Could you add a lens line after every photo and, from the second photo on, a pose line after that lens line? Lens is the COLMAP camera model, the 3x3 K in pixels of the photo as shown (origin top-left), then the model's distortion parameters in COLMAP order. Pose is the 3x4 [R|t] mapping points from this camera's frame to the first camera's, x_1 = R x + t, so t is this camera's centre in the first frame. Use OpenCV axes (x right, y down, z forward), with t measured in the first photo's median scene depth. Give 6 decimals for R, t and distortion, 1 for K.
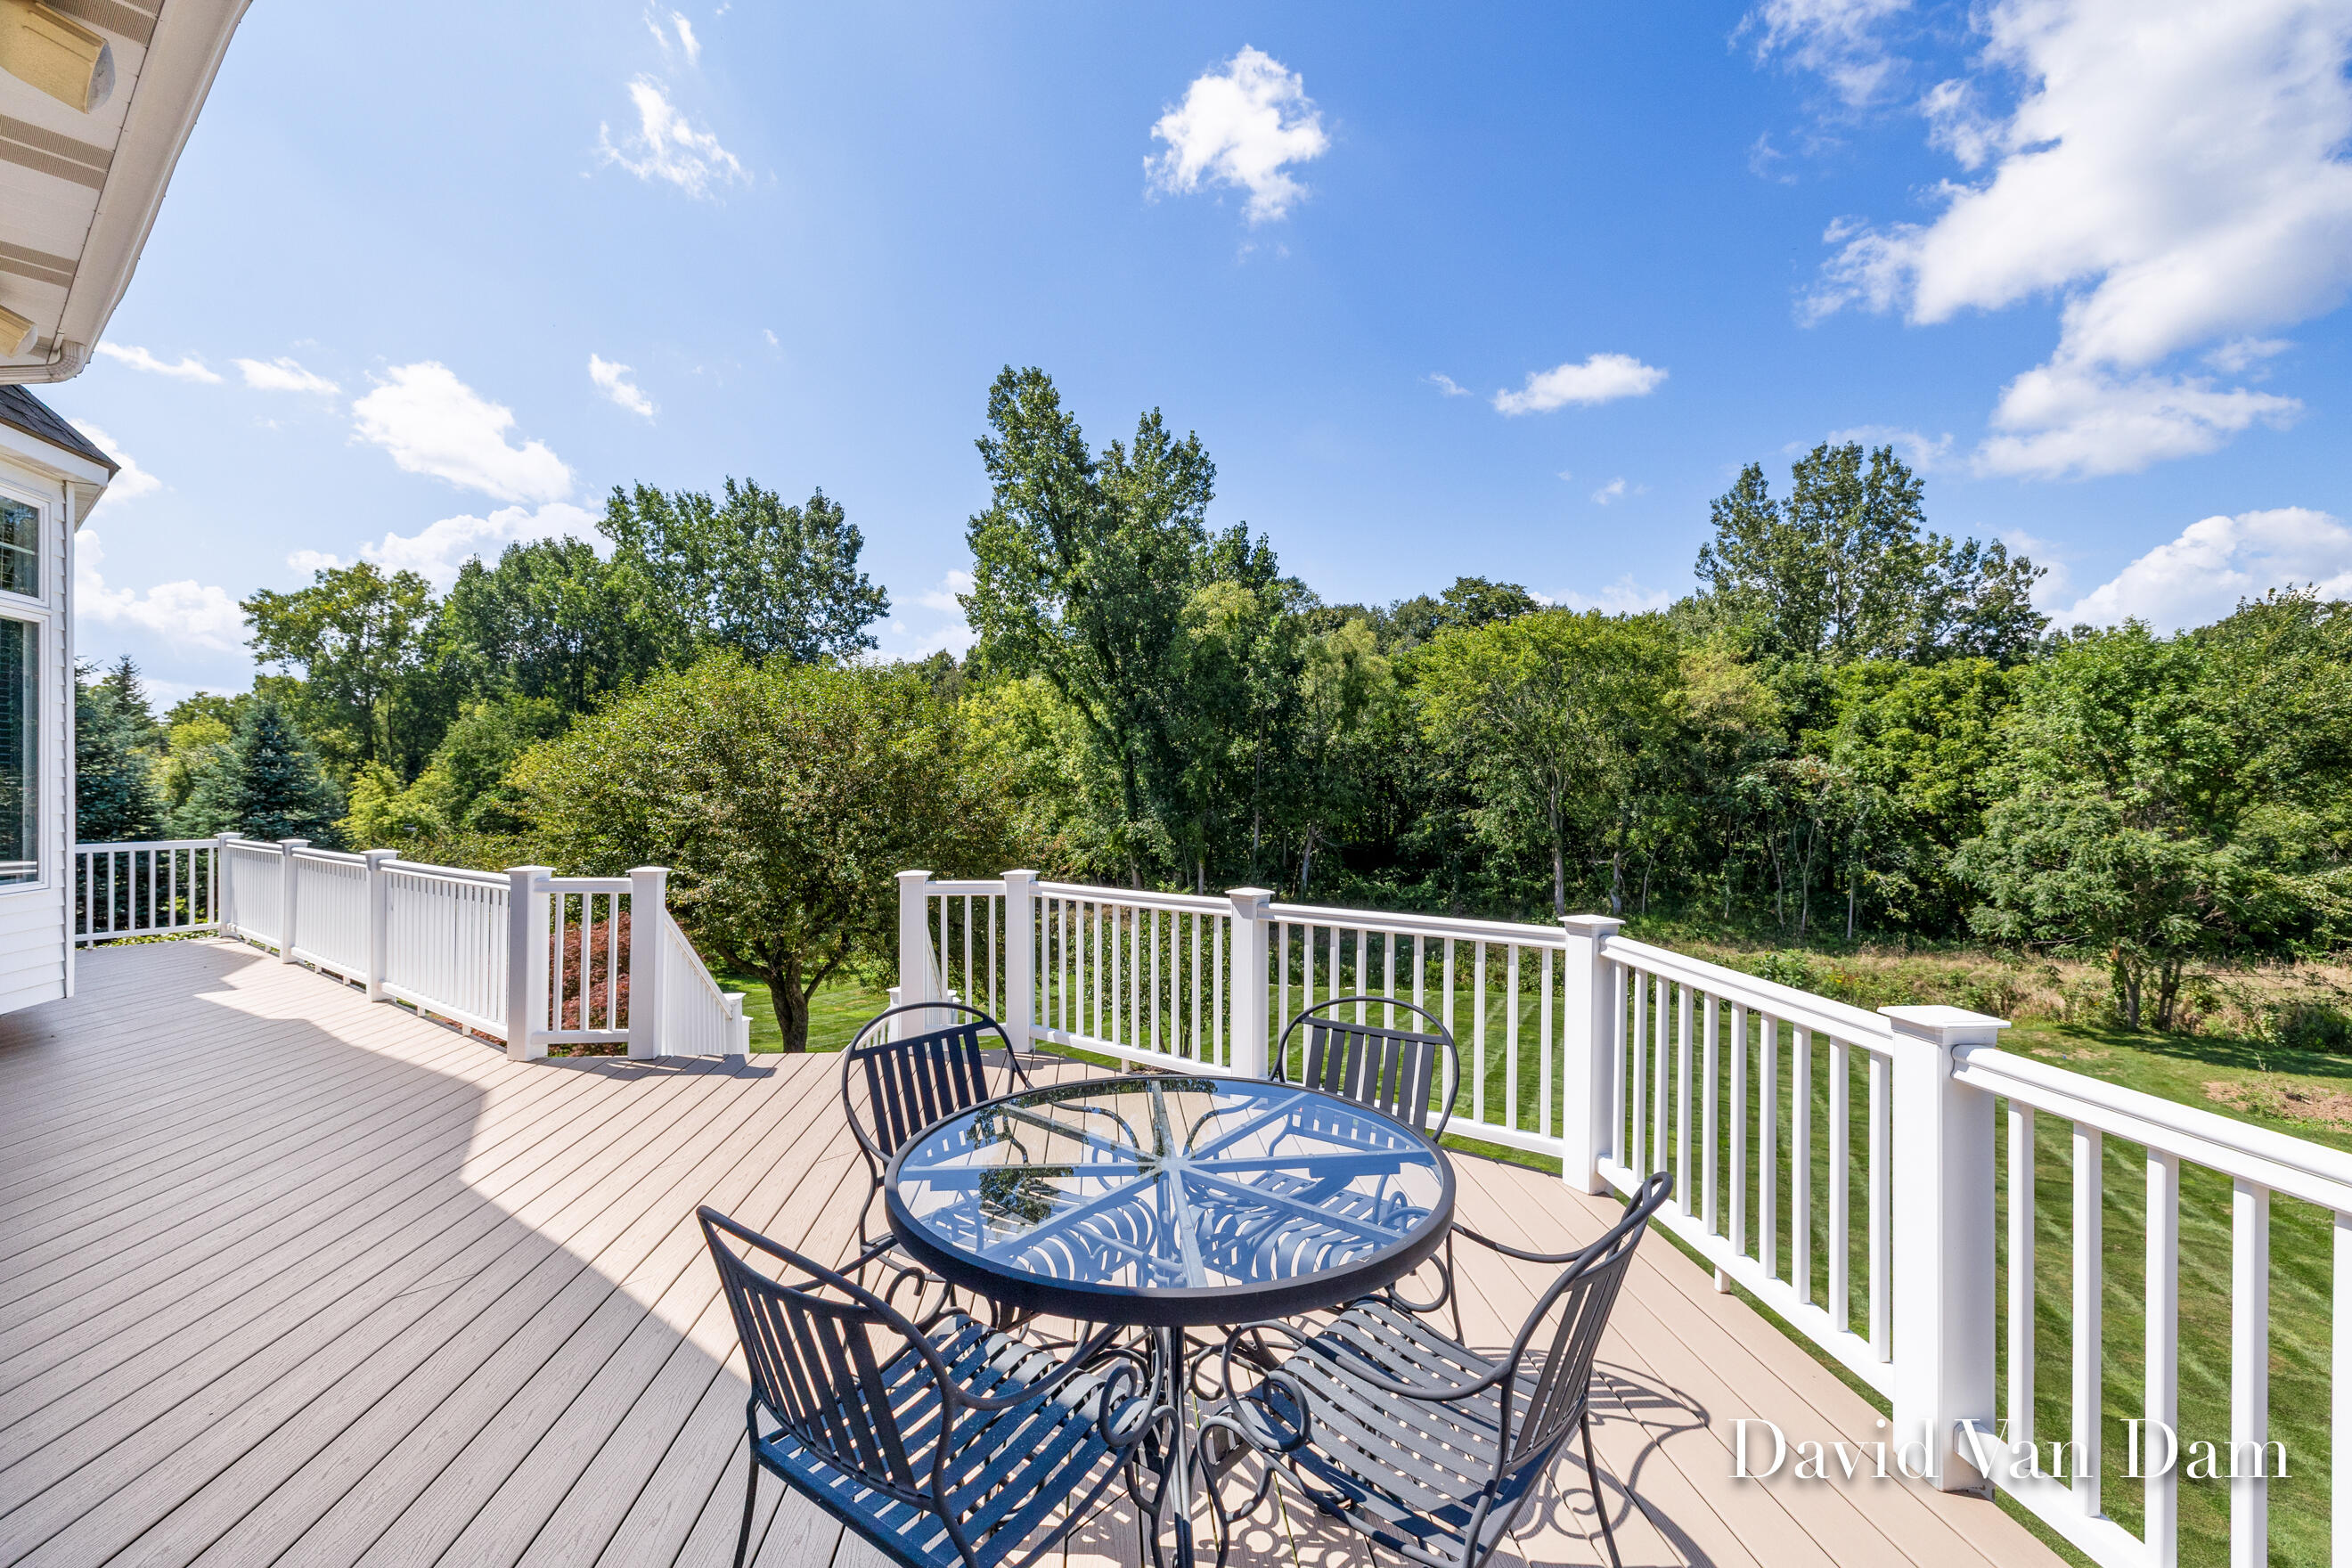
lens RADIAL K [[993.2, 0, 1177.9], [0, 993.2, 780.5], [0, 0, 1]] dist [-0.000038, 0.000512]
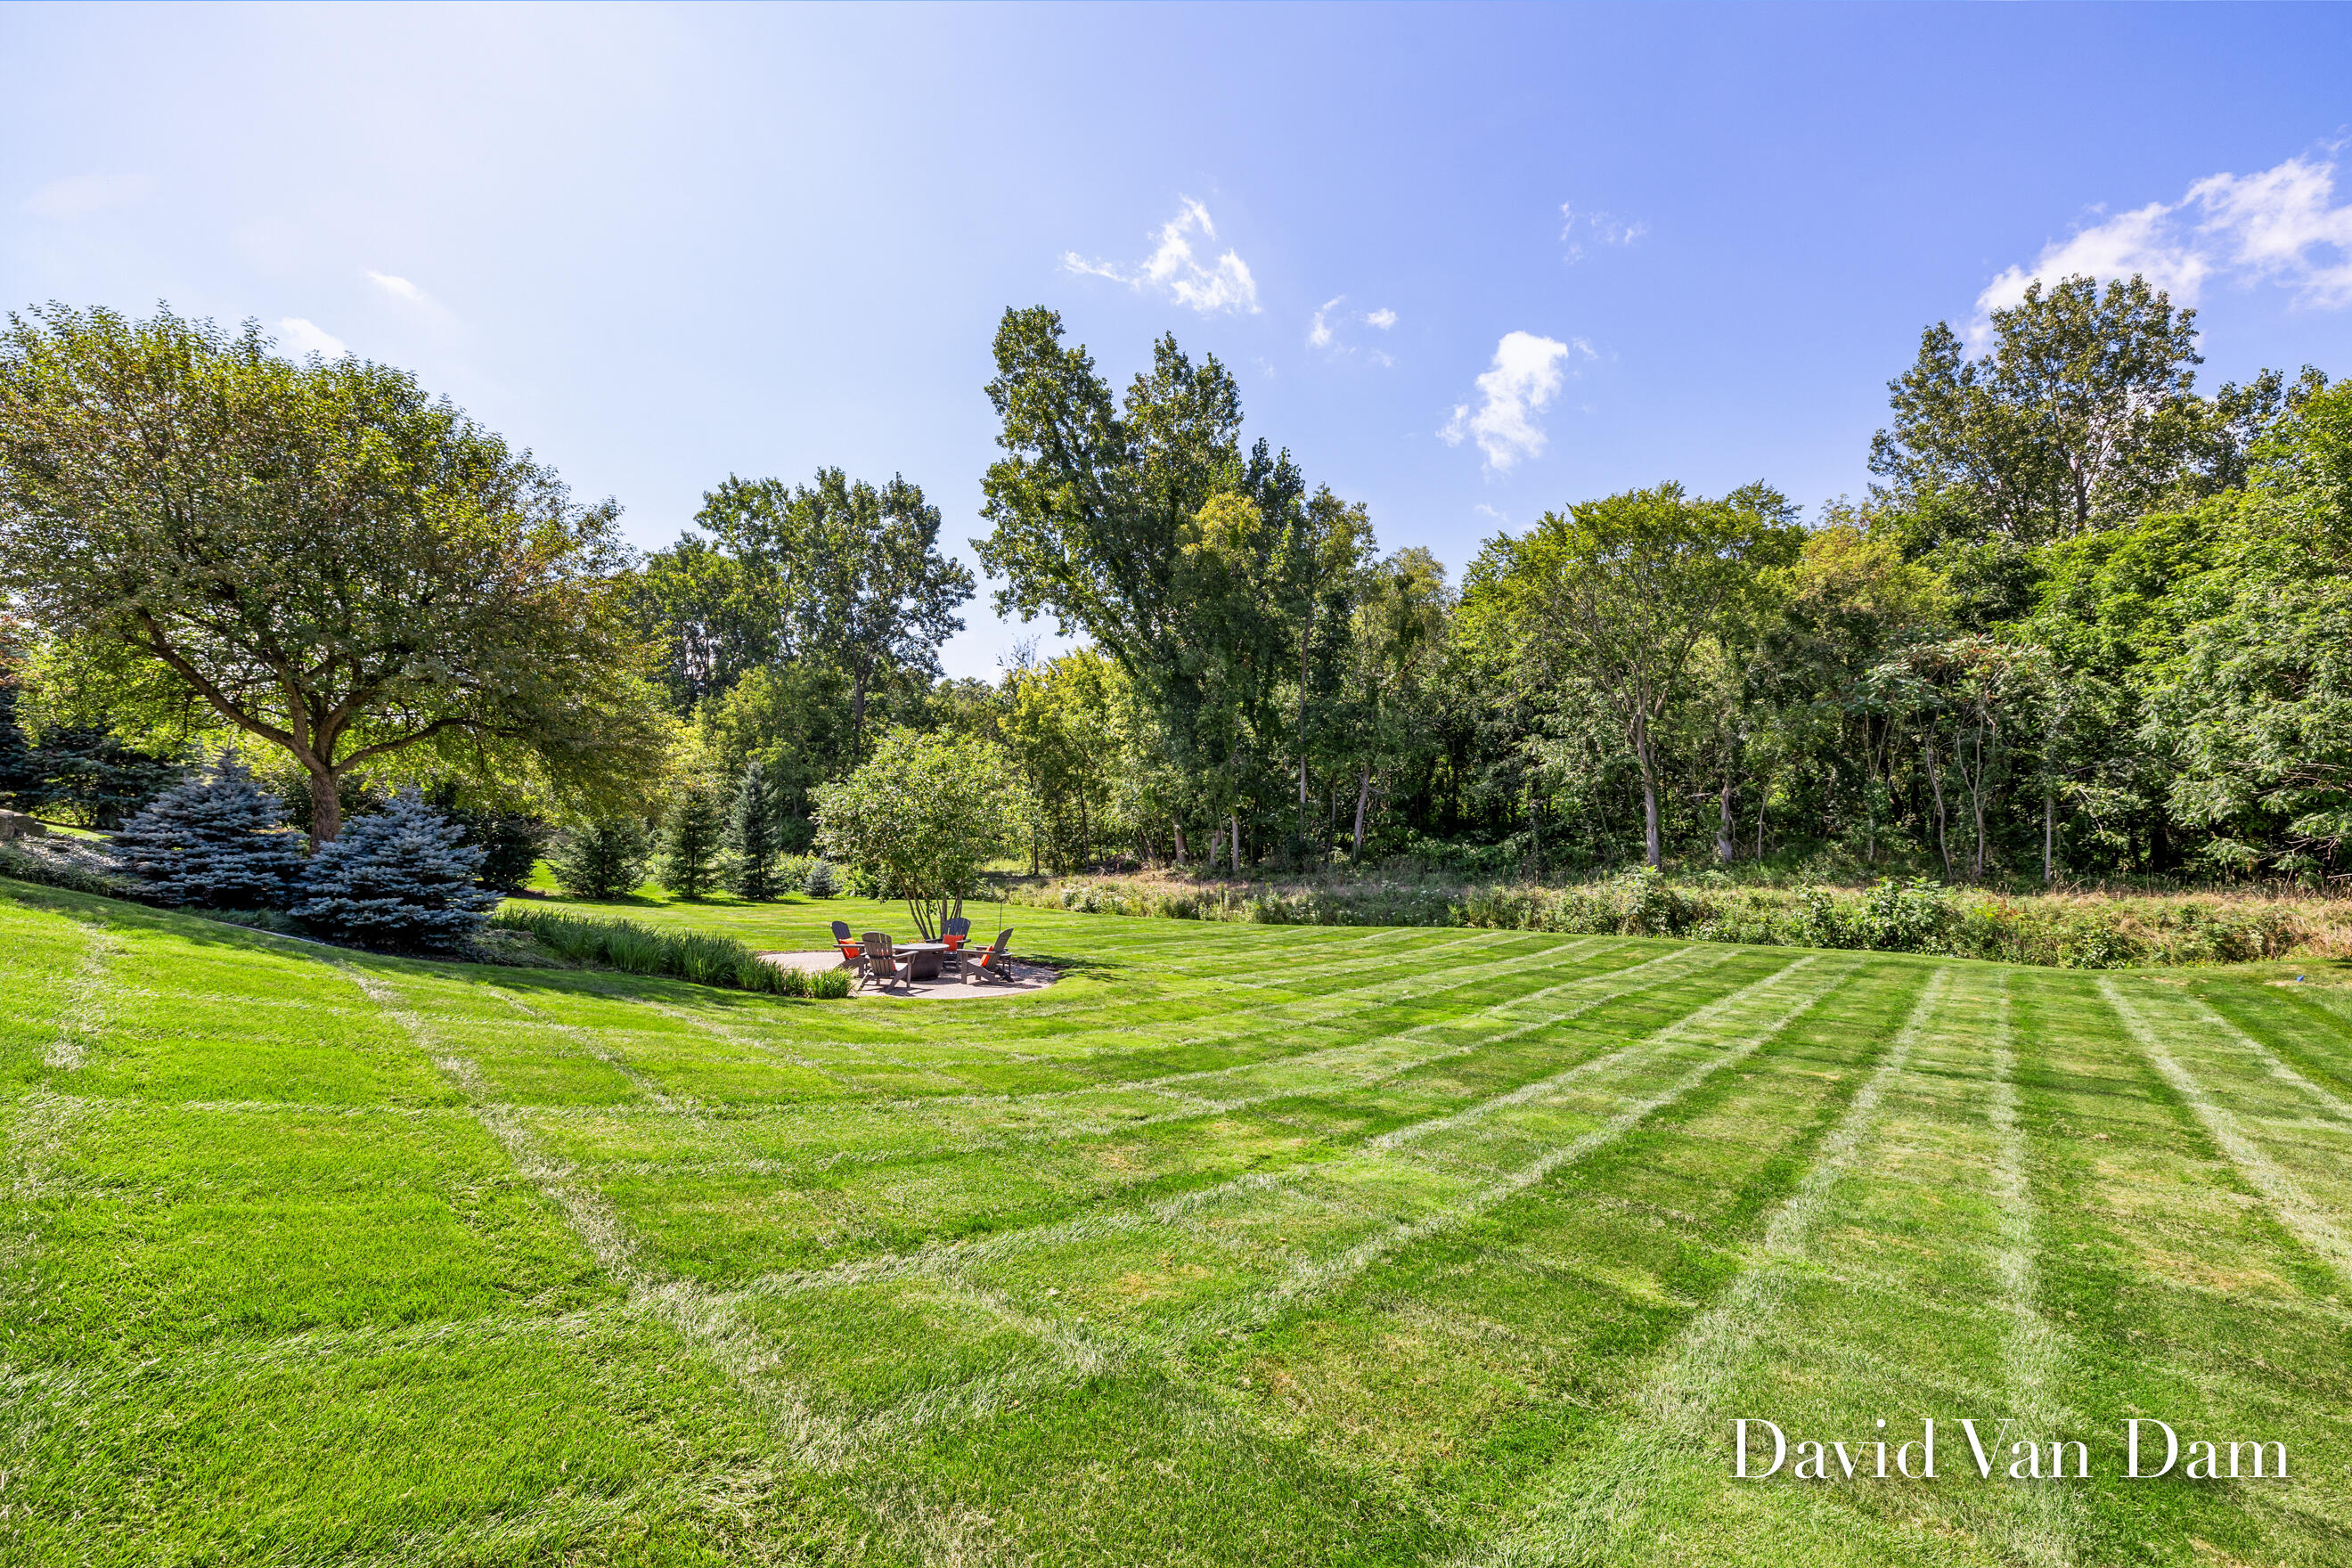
lens RADIAL K [[973.3, 0, 1152.5], [0, 973.3, 777.0], [0, 0, 1]] dist [-0.009335, 0.000402]
pose [[0.965610, -0.022388, -0.259030, 0.191053], [0.009772, 0.998707, -0.049893, 0.095262], [0.259812, 0.045647, 0.964580, 0.119181]]
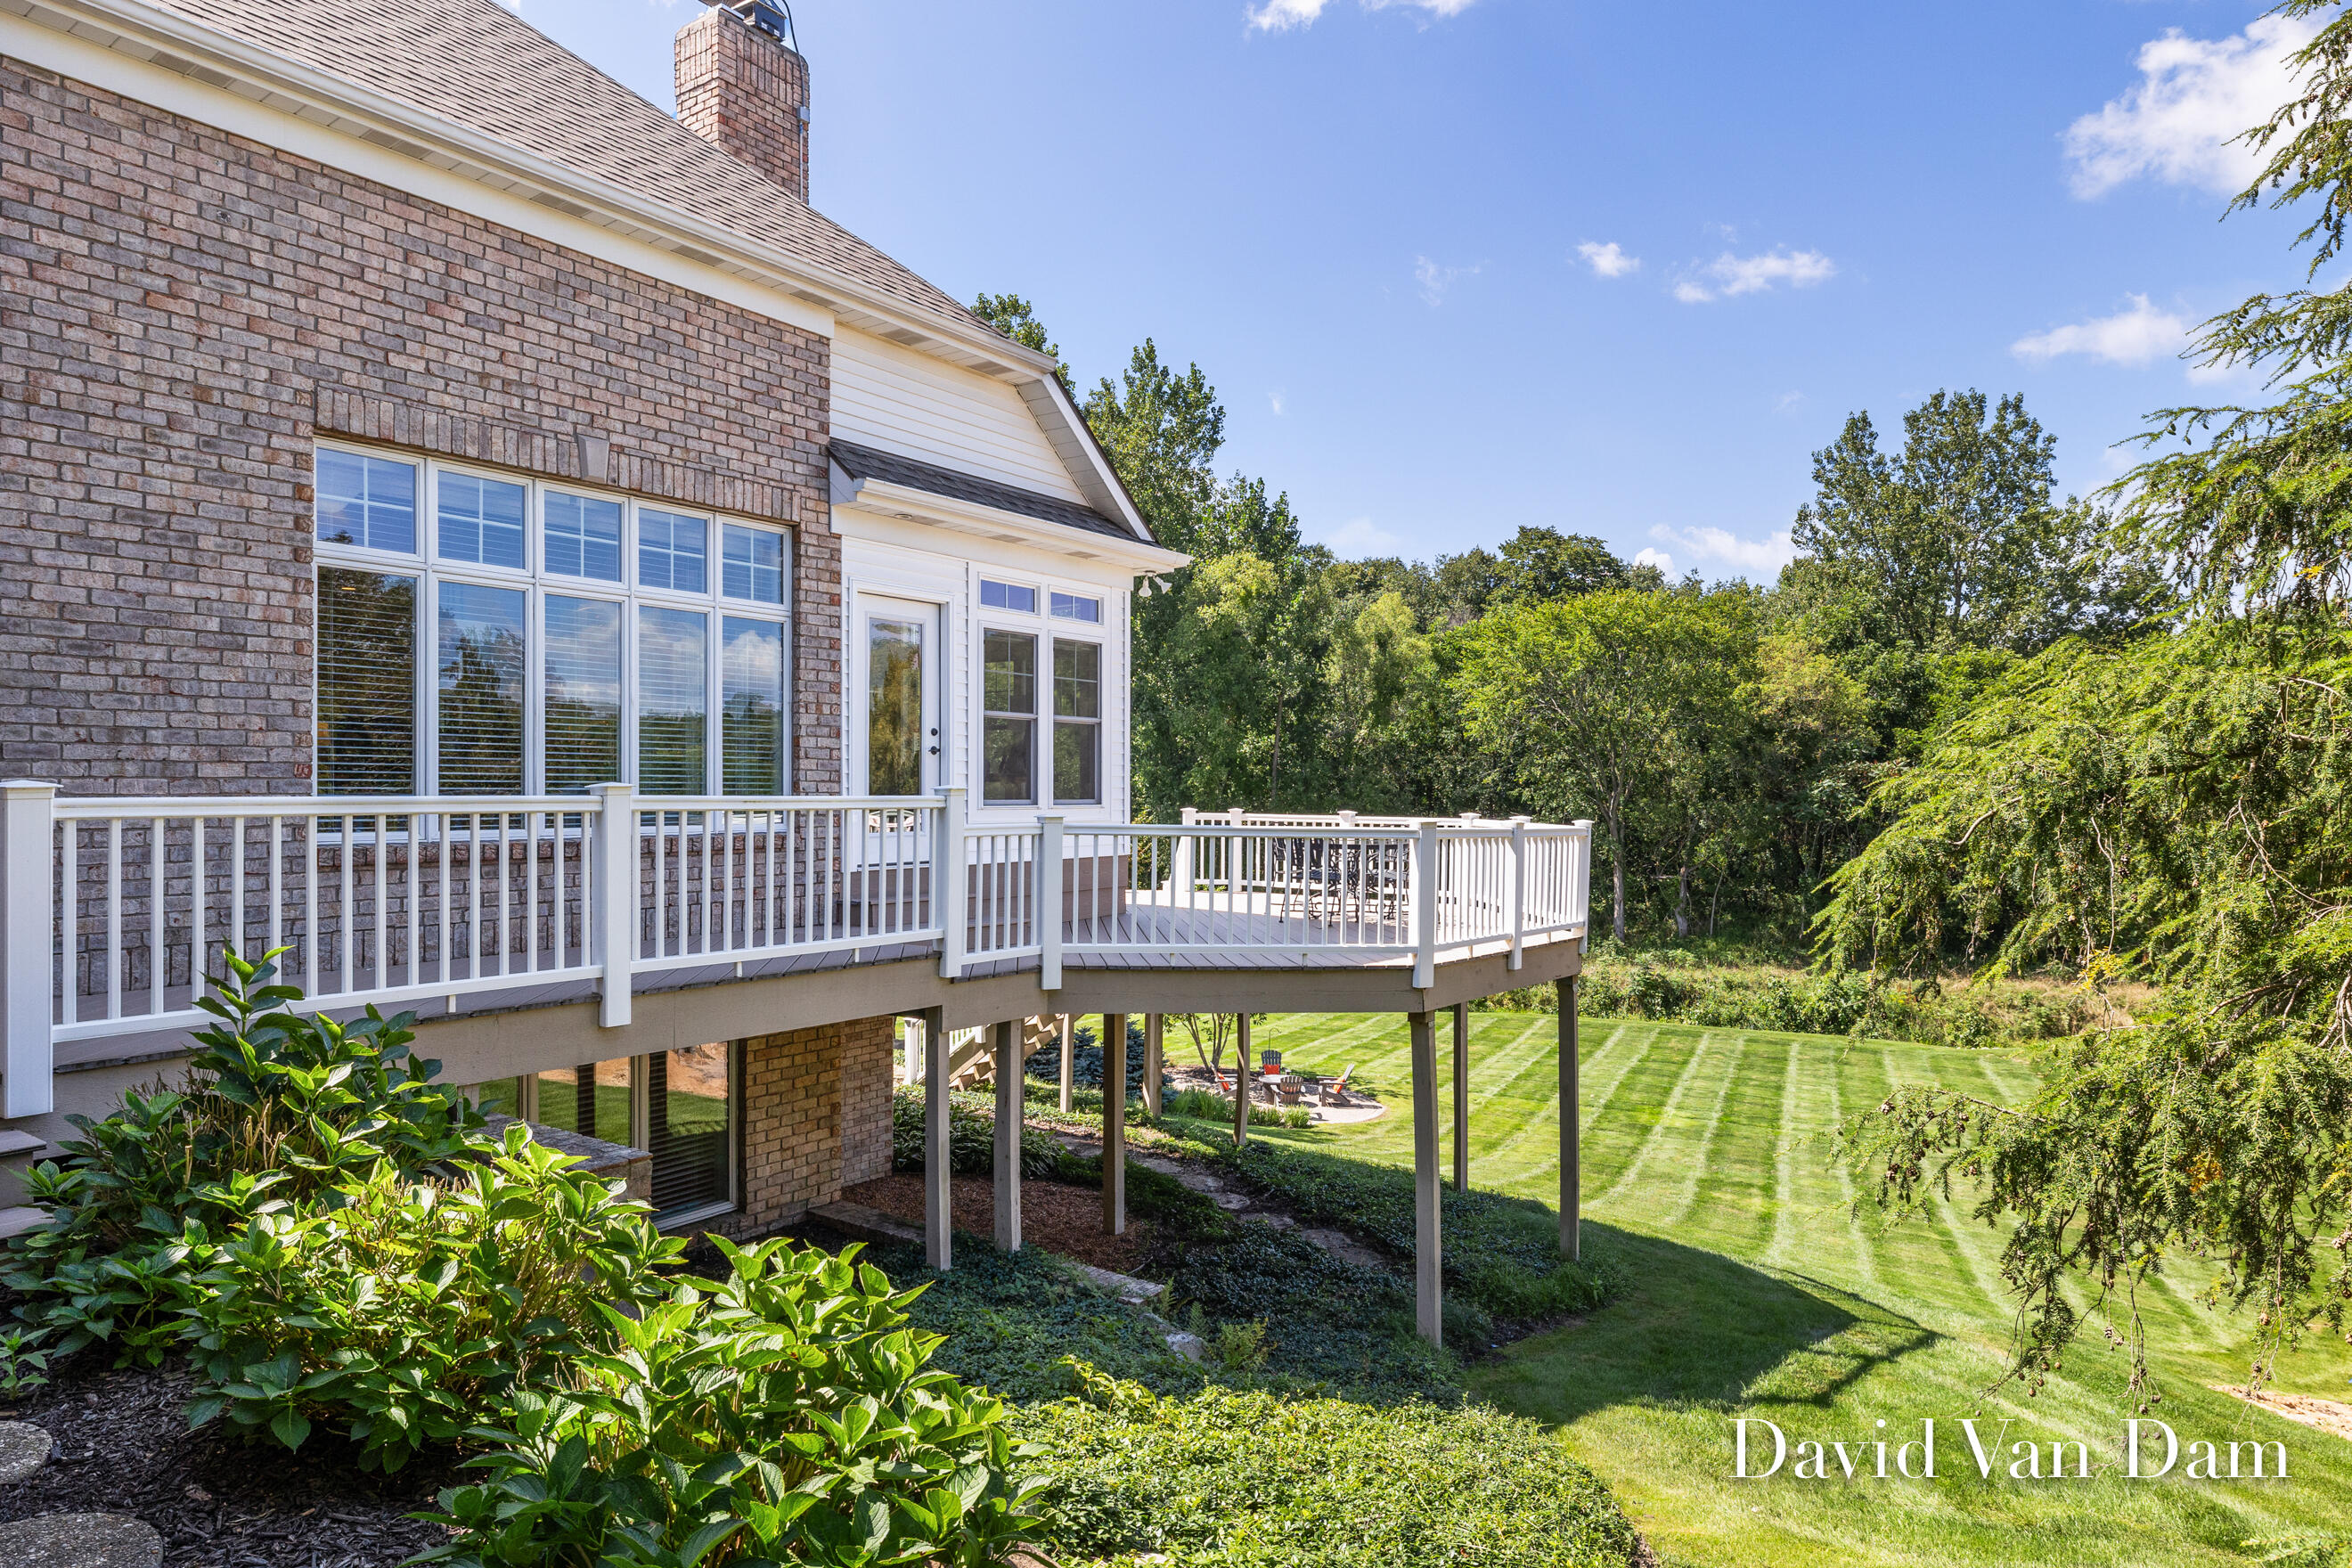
lens RADIAL K [[1399.7, 0, 1181.5], [0, 1399.7, 805.8], [0, 0, 1]] dist [-0.015391, 0.040368]
pose [[0.999520, 0.007098, 0.030172, -0.037044], [-0.007516, 0.999877, 0.013759, 0.004372], [-0.030071, -0.013979, 0.999450, -0.208195]]
